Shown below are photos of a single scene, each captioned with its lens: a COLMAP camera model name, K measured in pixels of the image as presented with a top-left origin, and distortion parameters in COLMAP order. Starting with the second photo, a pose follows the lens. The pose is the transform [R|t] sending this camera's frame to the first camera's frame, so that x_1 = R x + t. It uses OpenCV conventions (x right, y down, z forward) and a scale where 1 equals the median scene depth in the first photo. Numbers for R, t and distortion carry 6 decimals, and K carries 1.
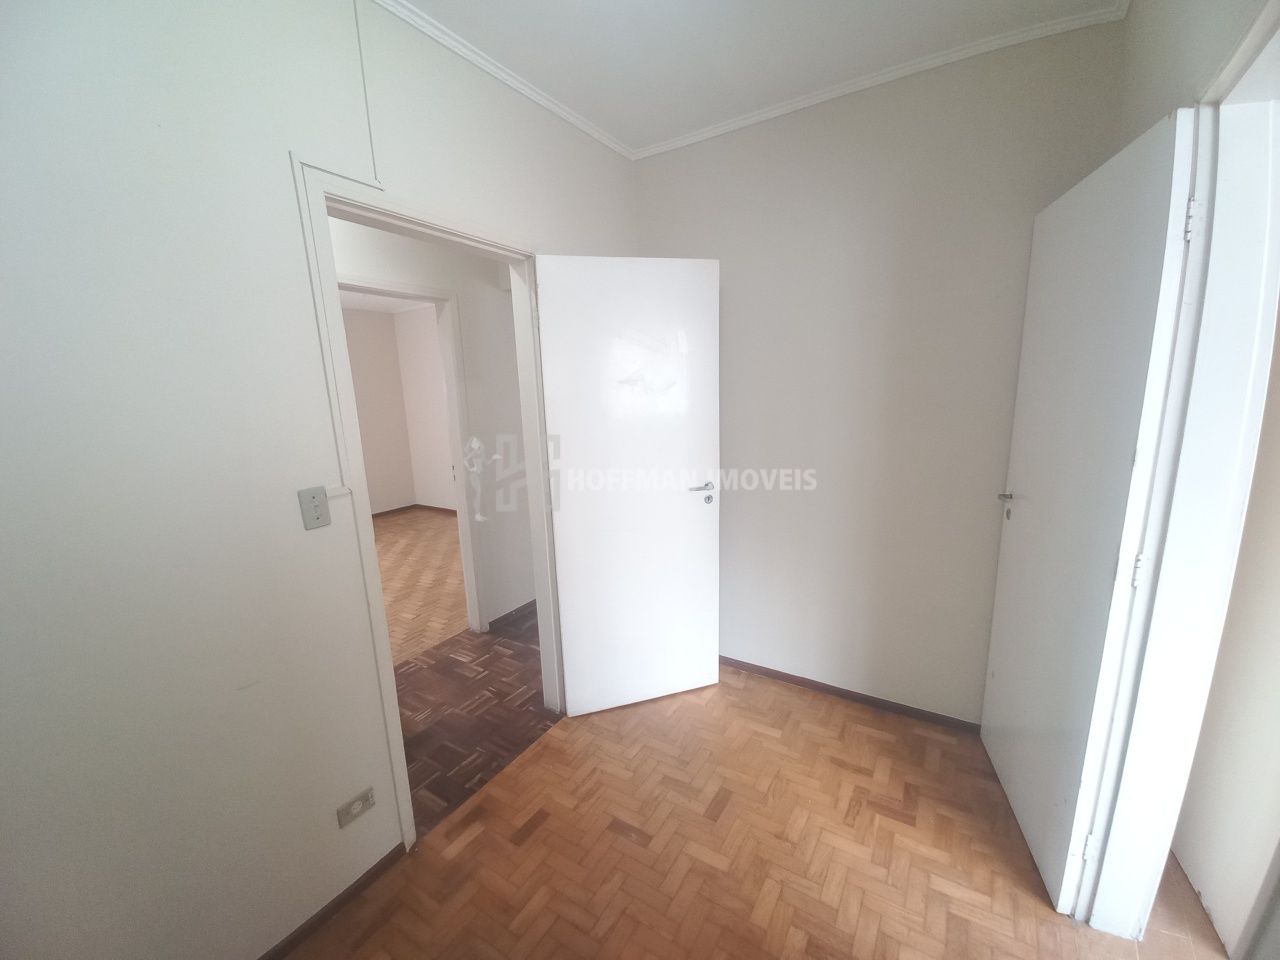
lens RADIAL K [[503.4, 0, 630.7], [0, 503.4, 485.4], [0, 0, 1]] dist [-0.008458, -0.000507]
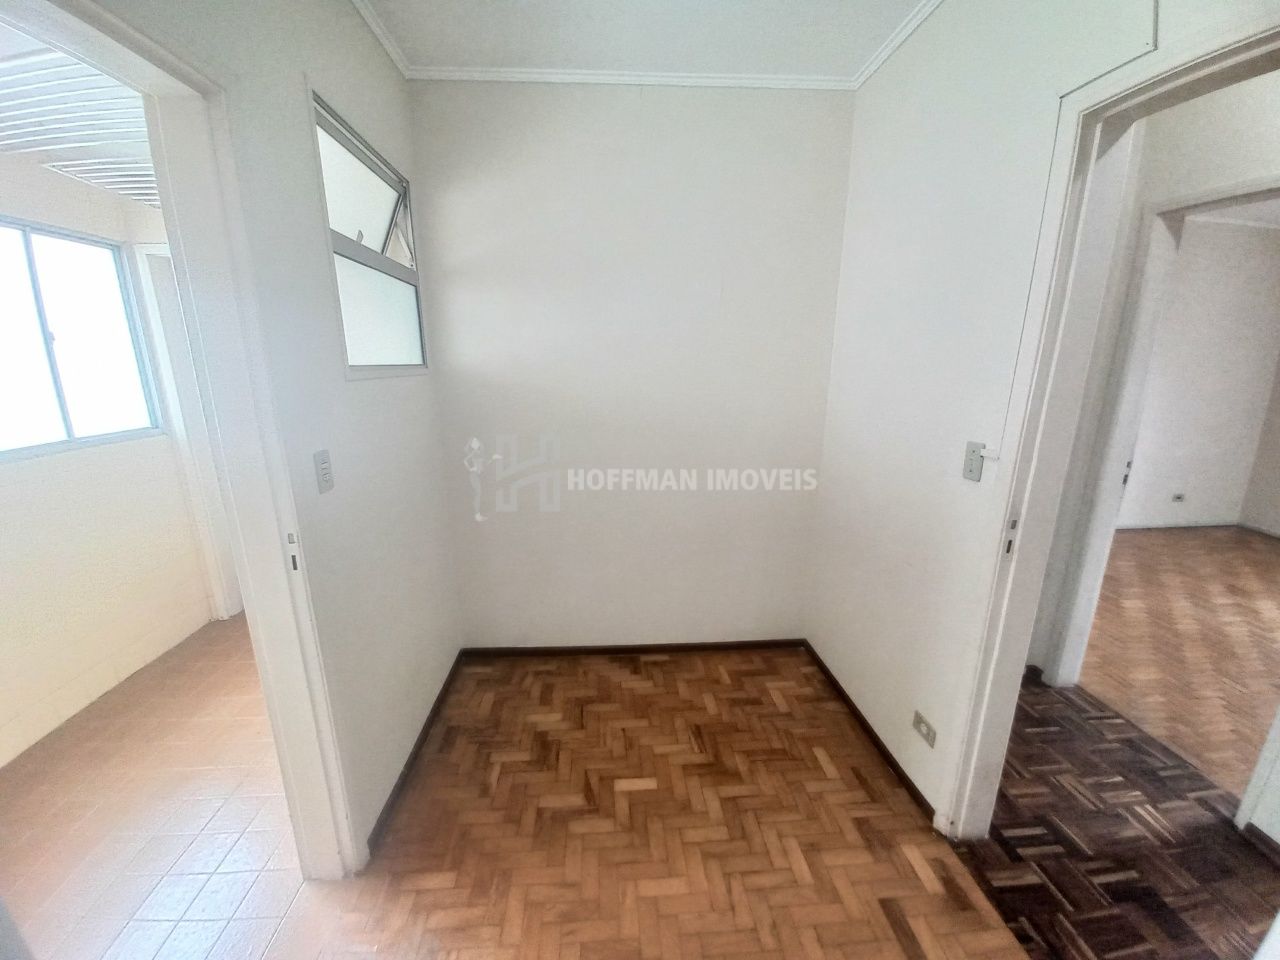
lens RADIAL K [[503.4, 0, 635.2], [0, 503.4, 481.5], [0, 0, 1]] dist [-0.008458, -0.000507]
pose [[-0.793840, 0.178135, -0.581452, 0.493398], [-0.089375, 0.911578, 0.401295, -0.240069], [0.601523, 0.370531, -0.707726, 1.138372]]
